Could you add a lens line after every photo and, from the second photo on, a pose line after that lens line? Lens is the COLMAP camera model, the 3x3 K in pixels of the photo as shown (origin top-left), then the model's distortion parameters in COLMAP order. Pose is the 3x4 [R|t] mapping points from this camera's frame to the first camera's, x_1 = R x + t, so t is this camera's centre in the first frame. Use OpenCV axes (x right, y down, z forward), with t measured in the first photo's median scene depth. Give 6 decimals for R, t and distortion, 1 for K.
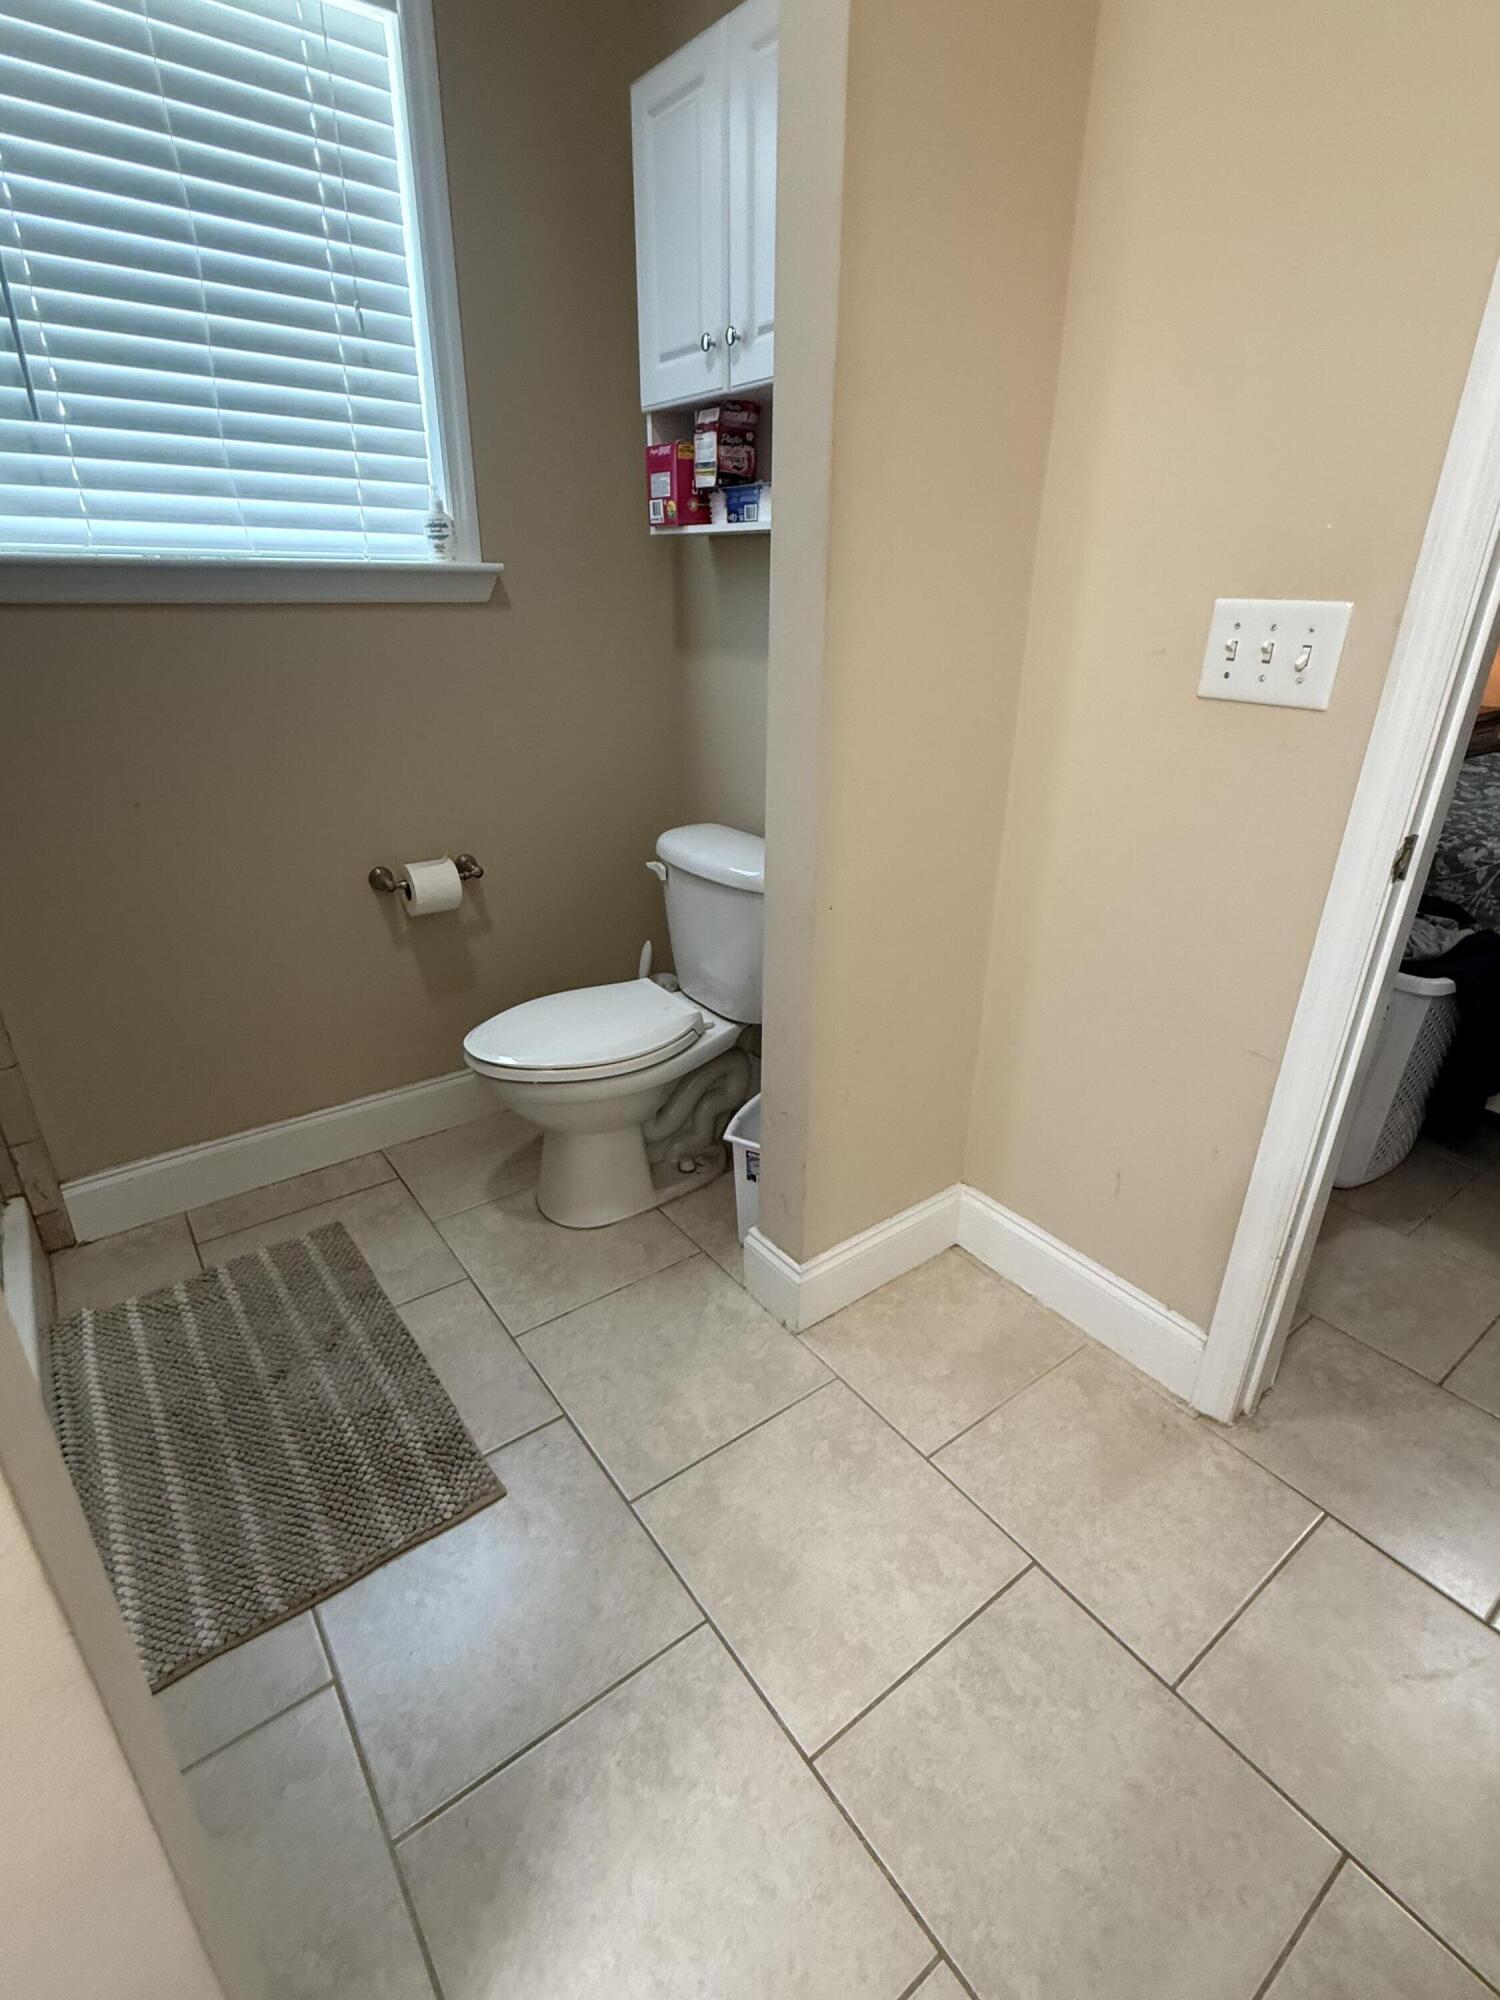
lens RADIAL K [[955.3, 0, 746.8], [0, 955.3, 1003.1], [0, 0, 1]] dist [0.002411, -0.001073]
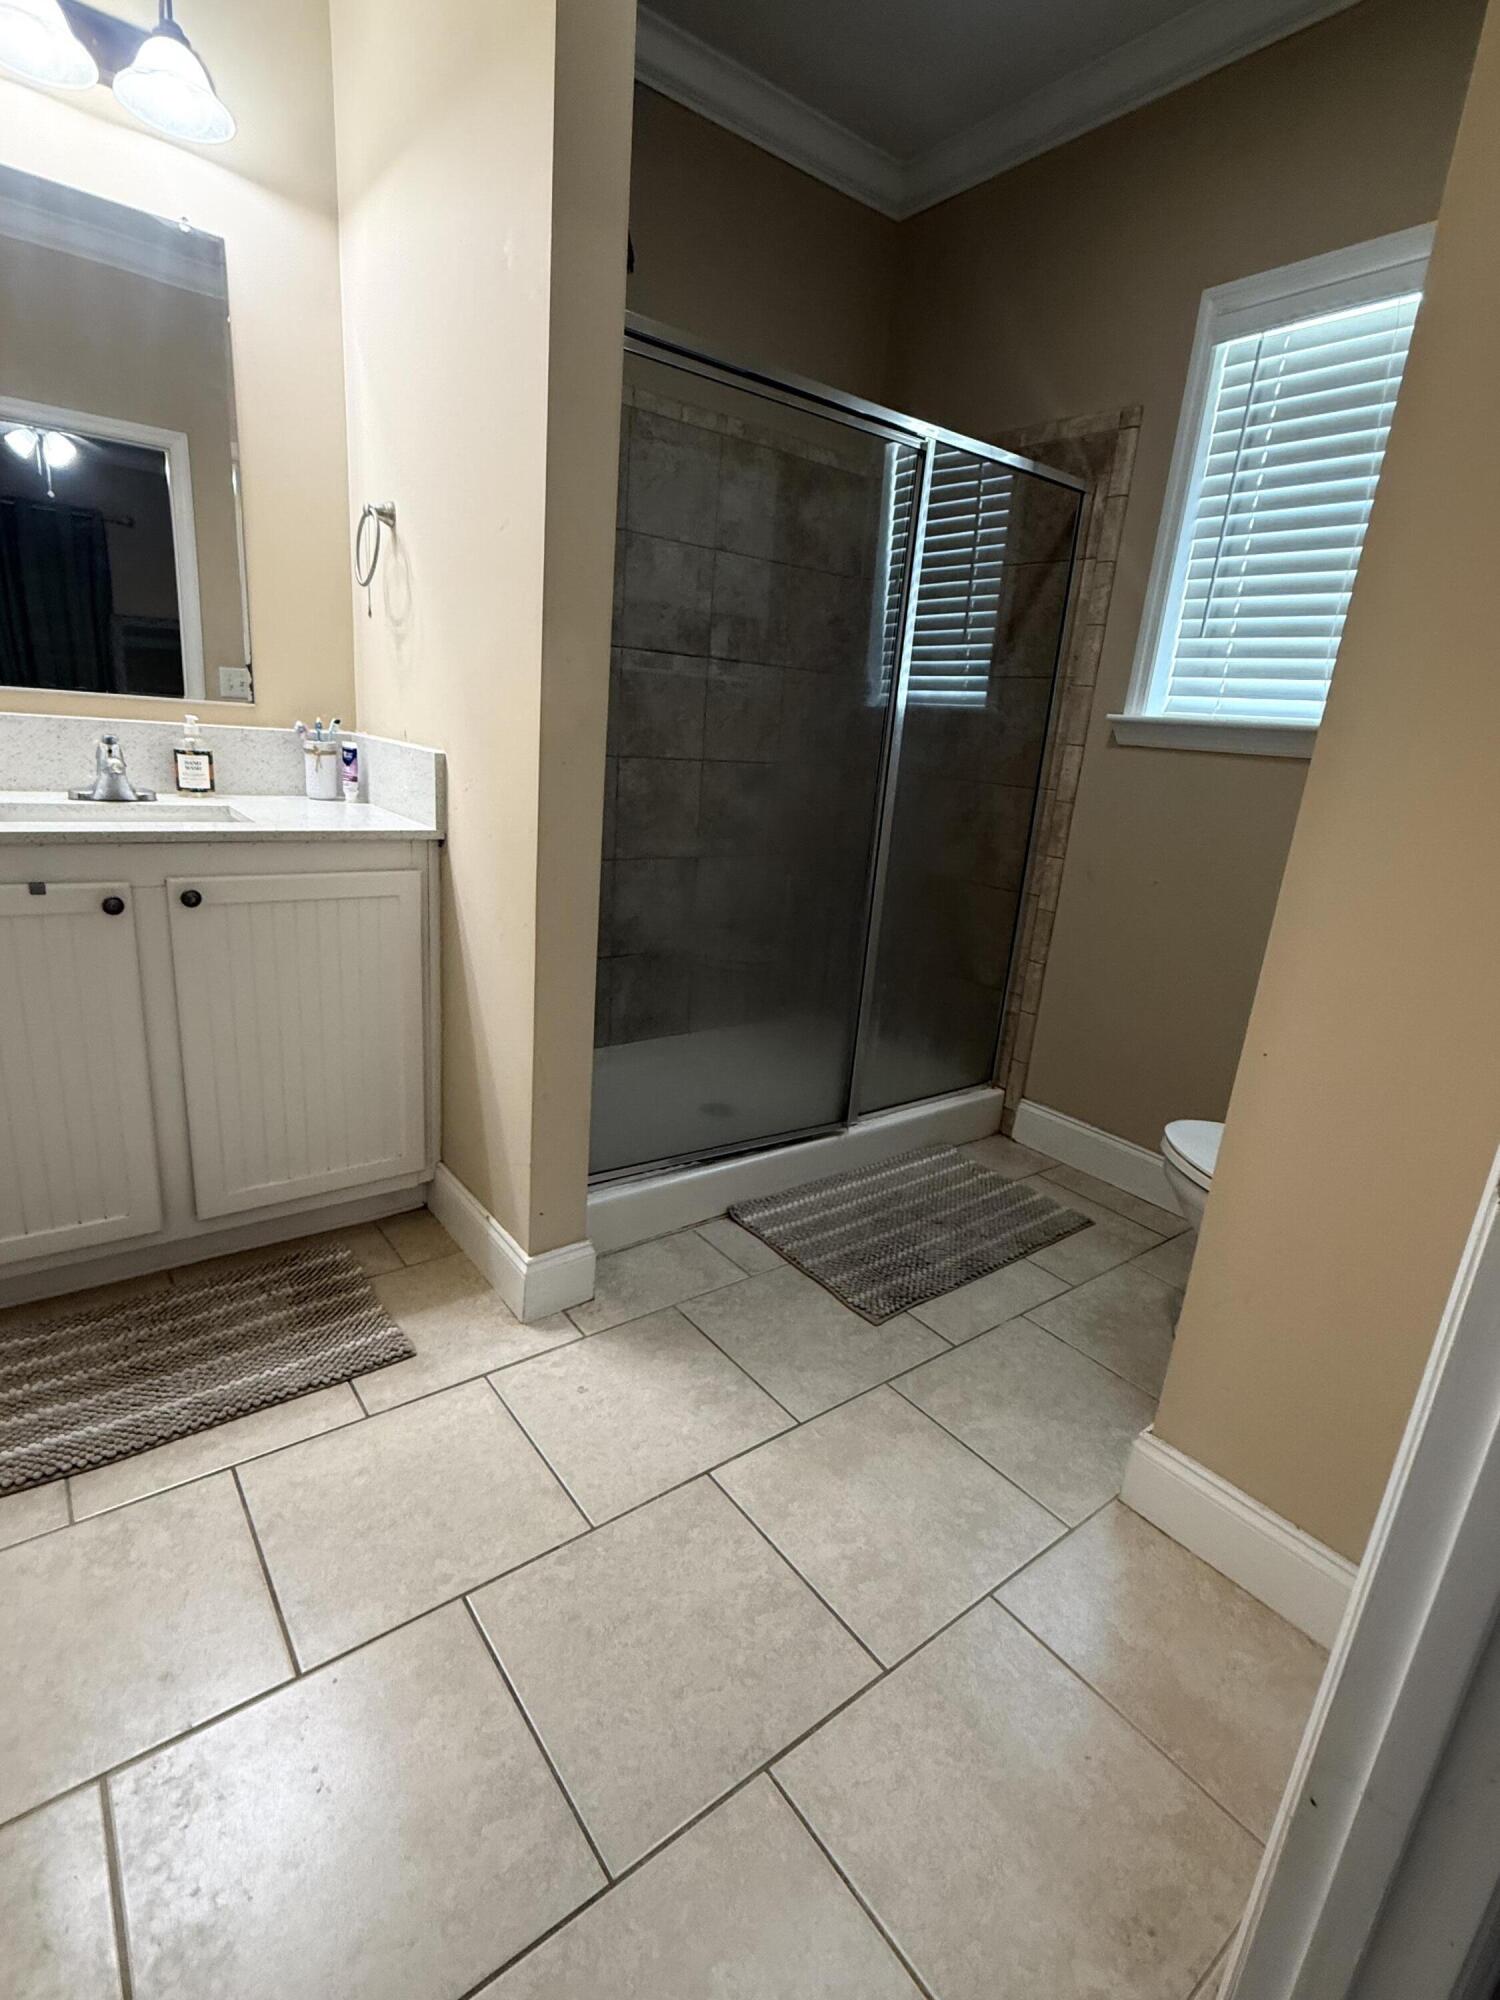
lens RADIAL K [[955.3, 0, 733.6], [0, 955.3, 995.5], [0, 0, 1]] dist [0.002411, -0.001073]
pose [[0.000496, 0.264374, -0.964420, 0.882567], [-0.472706, 0.849929, 0.232745, -0.109810], [0.881220, 0.455771, 0.125393, 0.380950]]
